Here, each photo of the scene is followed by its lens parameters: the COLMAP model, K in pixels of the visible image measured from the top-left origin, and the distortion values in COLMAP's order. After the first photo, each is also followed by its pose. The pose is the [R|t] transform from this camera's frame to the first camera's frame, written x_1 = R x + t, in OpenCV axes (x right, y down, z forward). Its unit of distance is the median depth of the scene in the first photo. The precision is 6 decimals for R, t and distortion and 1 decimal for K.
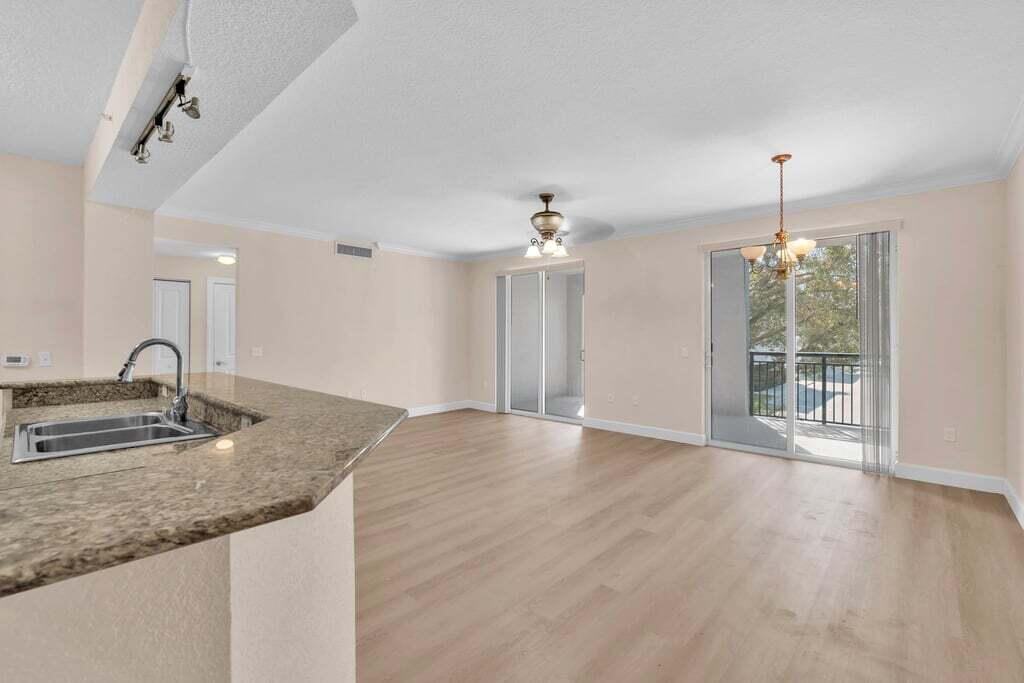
lens RADIAL K [[446.6, 0, 512.6], [0, 446.6, 331.9], [0, 0, 1]] dist [-0.002157, -0.000290]
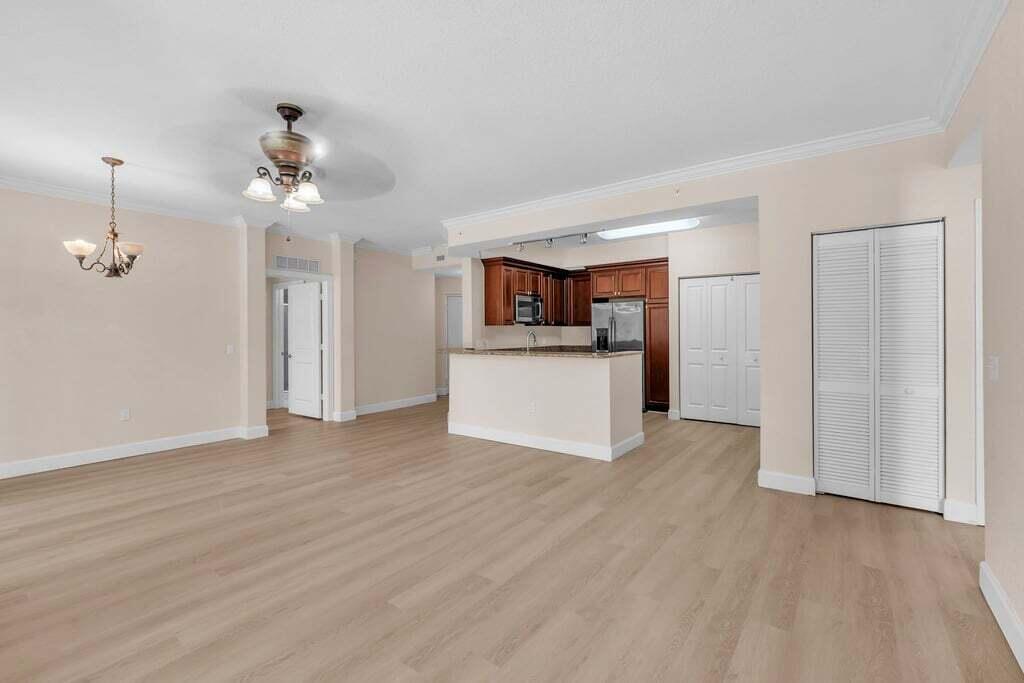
lens RADIAL K [[450.4, 0, 513.5], [0, 450.4, 333.8], [0, 0, 1]] dist [-0.002118, 0.000024]
pose [[-0.994982, -0.000289, -0.100050, -0.219089], [0.000008, 0.999996, -0.002969, 0.023817], [0.100050, -0.002955, -0.994978, 2.113514]]
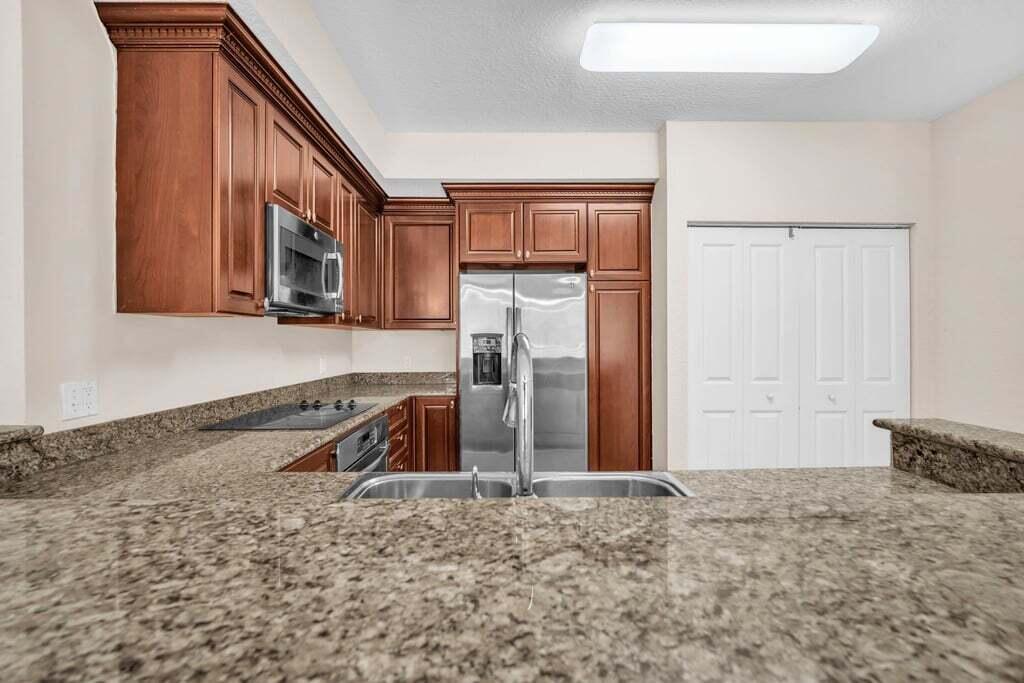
lens RADIAL K [[448.8, 0, 513.6], [0, 448.8, 339.5], [0, 0, 1]] dist [-0.000874, 0.000107]
pose [[-0.733724, -0.008179, -0.679399, -0.276981], [0.001073, 0.999912, -0.013197, 0.015681], [0.679447, -0.010412, -0.733651, 0.729763]]
